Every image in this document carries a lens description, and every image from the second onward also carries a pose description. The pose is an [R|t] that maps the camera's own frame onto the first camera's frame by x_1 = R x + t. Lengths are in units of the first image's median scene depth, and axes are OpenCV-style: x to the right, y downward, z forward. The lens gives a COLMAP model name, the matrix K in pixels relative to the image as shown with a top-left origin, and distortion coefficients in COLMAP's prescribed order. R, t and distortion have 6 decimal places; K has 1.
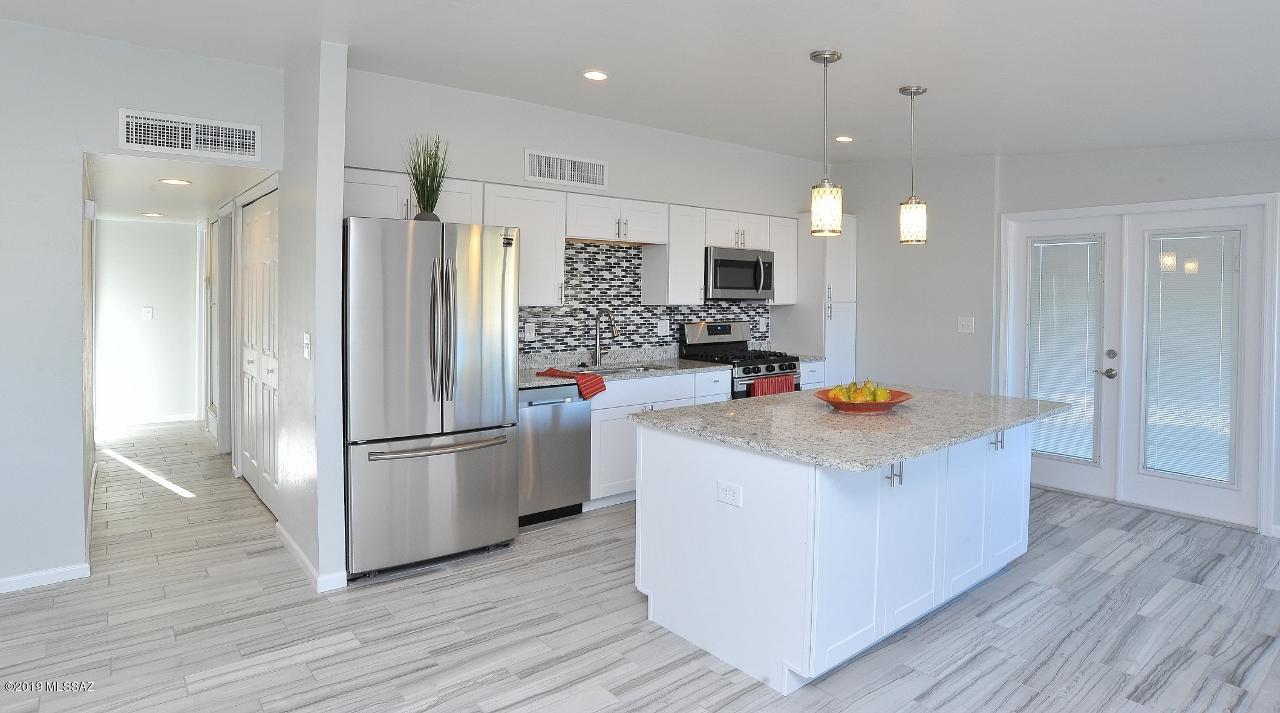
lens RADIAL K [[700.9, 0, 641.3], [0, 700.9, 302.8], [0, 0, 1]] dist [-0.097382, 0.044814]
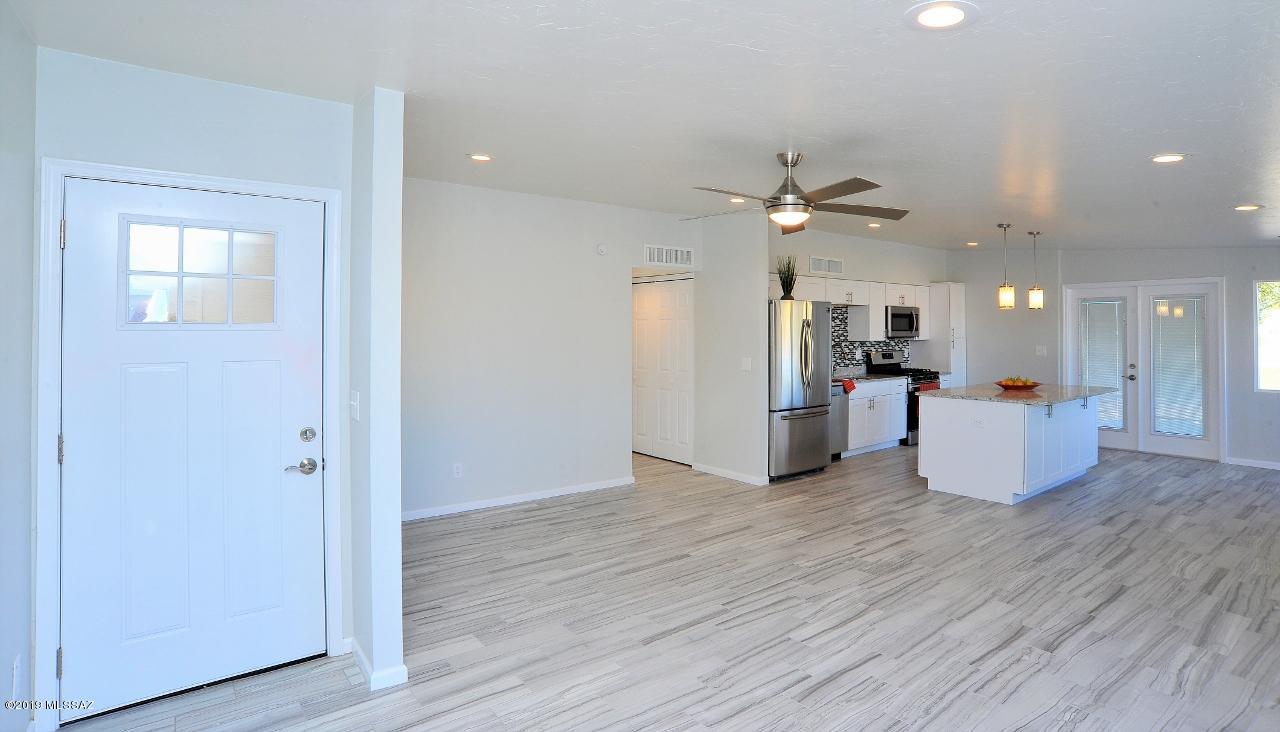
lens RADIAL K [[661.4, 0, 642.4], [0, 661.4, 322.1], [0, 0, 1]] dist [-0.085158, 0.037618]
pose [[0.999776, -0.011072, -0.018056, -0.478685], [0.010621, 0.999634, -0.024890, -0.009269], [0.018325, 0.024693, 0.999527, -0.595505]]
